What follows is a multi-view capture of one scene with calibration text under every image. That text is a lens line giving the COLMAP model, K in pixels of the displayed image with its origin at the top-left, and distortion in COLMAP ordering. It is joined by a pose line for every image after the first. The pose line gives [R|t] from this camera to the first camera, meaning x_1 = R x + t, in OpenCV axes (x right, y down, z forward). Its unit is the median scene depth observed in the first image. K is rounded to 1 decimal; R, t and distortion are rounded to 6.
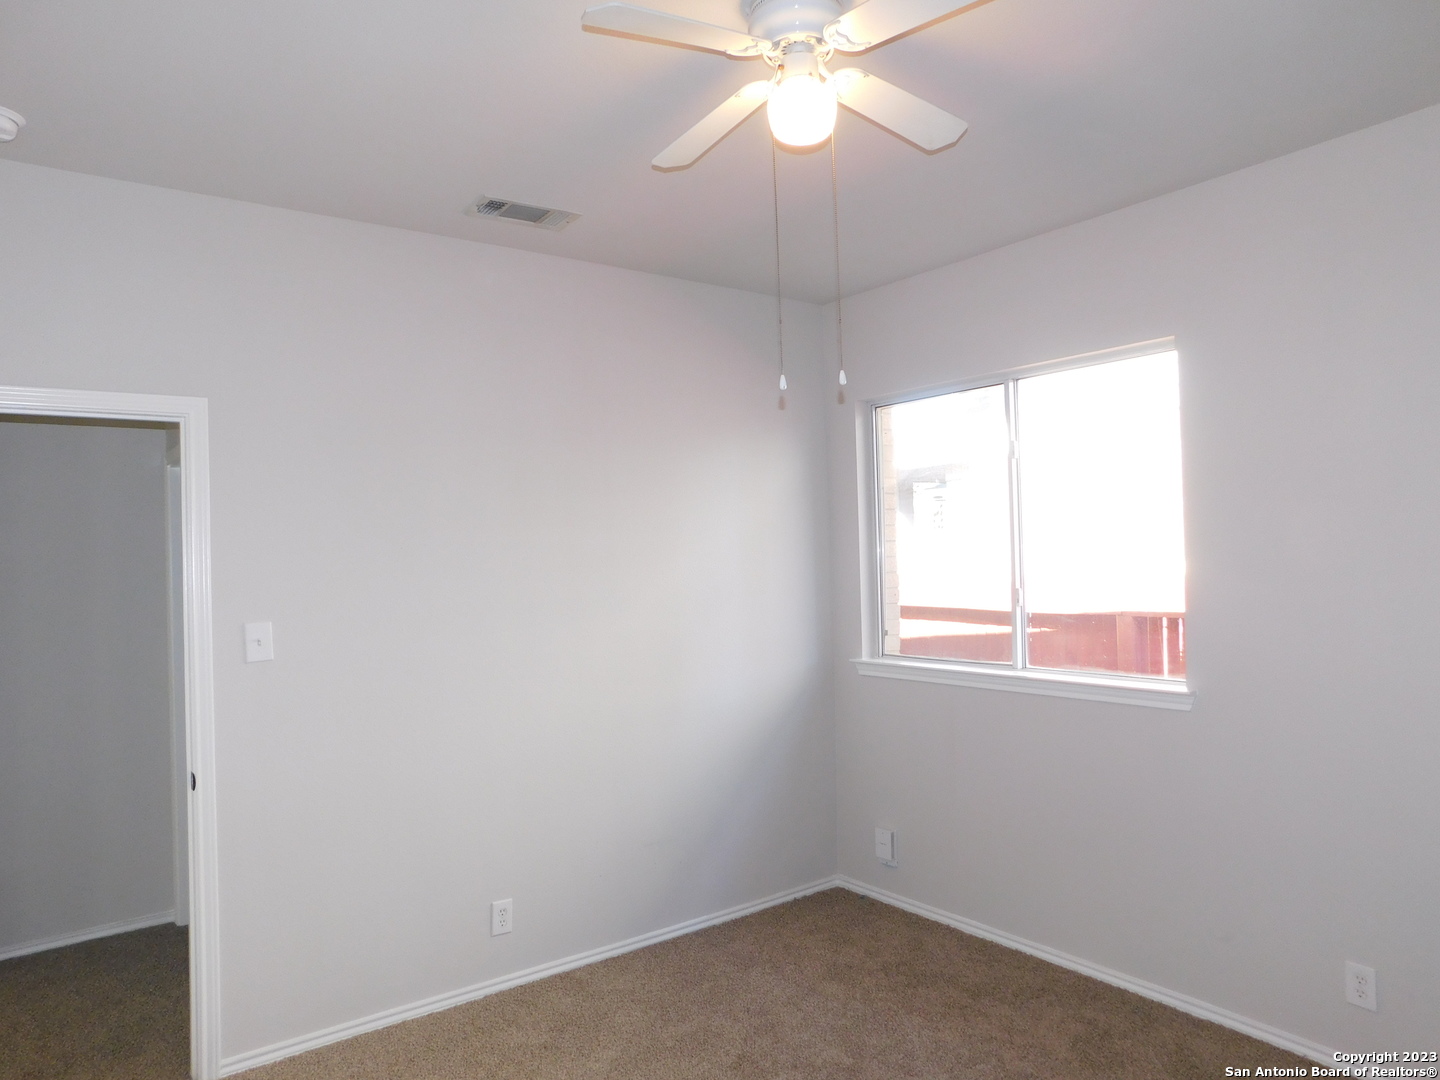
lens RADIAL K [[967.3, 0, 713.2], [0, 967.3, 548.7], [0, 0, 1]] dist [-0.058818, 0.050834]
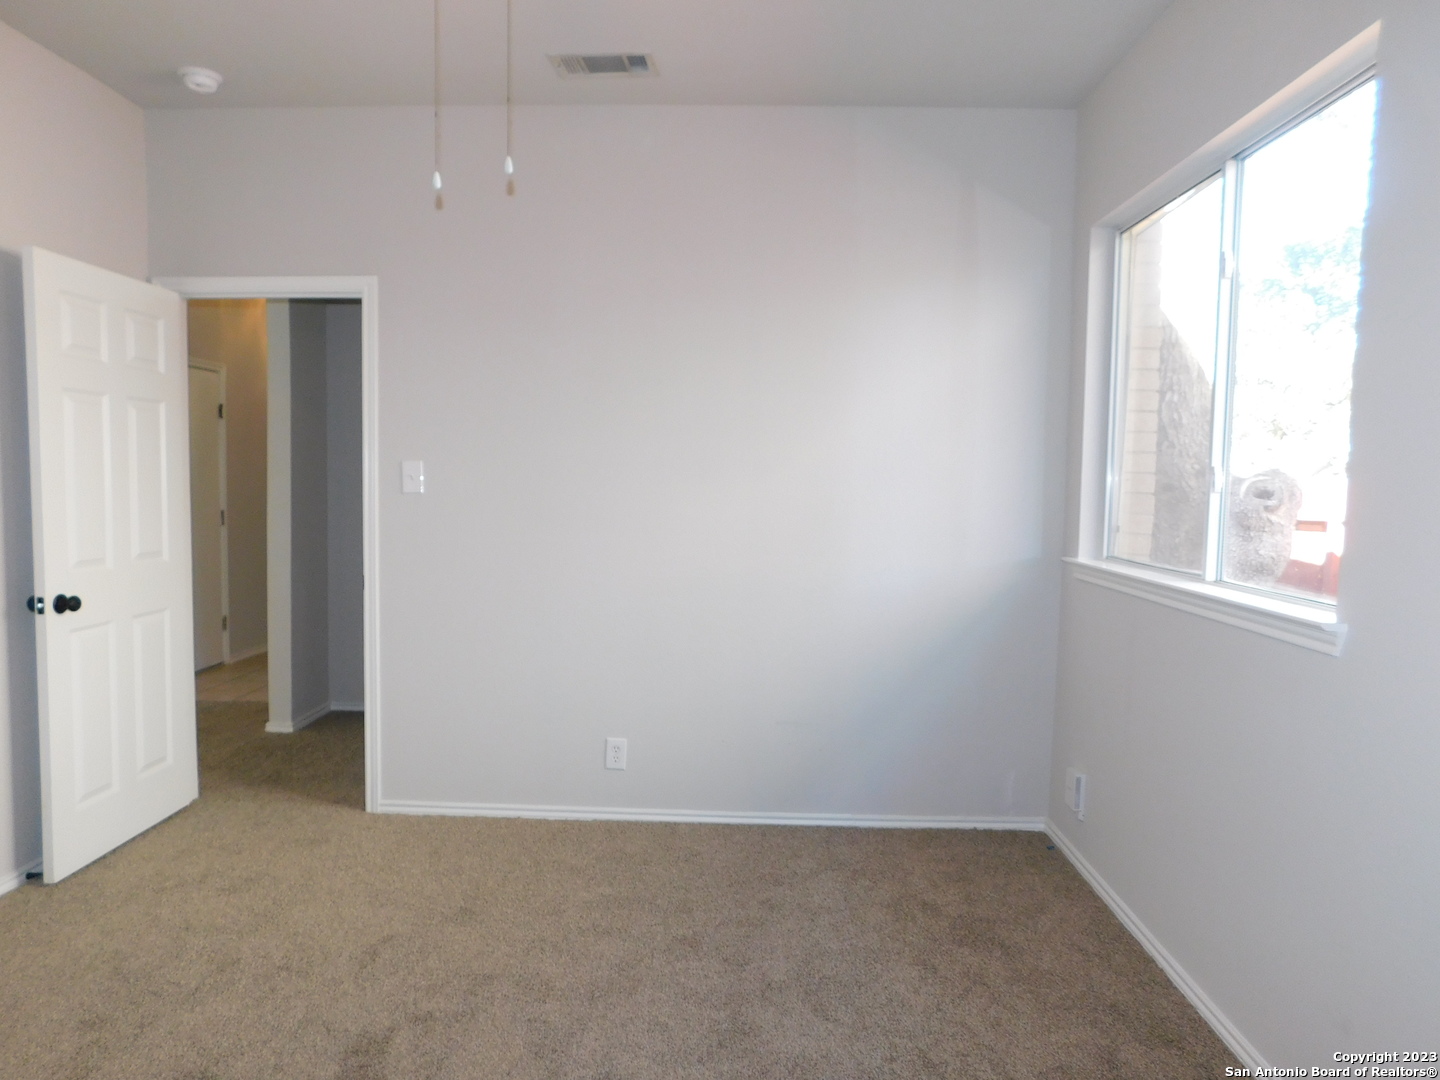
lens RADIAL K [[967.3, 0, 722.2], [0, 967.3, 555.9], [0, 0, 1]] dist [-0.058818, 0.050834]
pose [[0.775034, 0.090969, -0.625337, 0.444374], [-0.032544, 0.994017, 0.104267, 0.041446], [0.631081, -0.060460, 0.773357, 0.217002]]
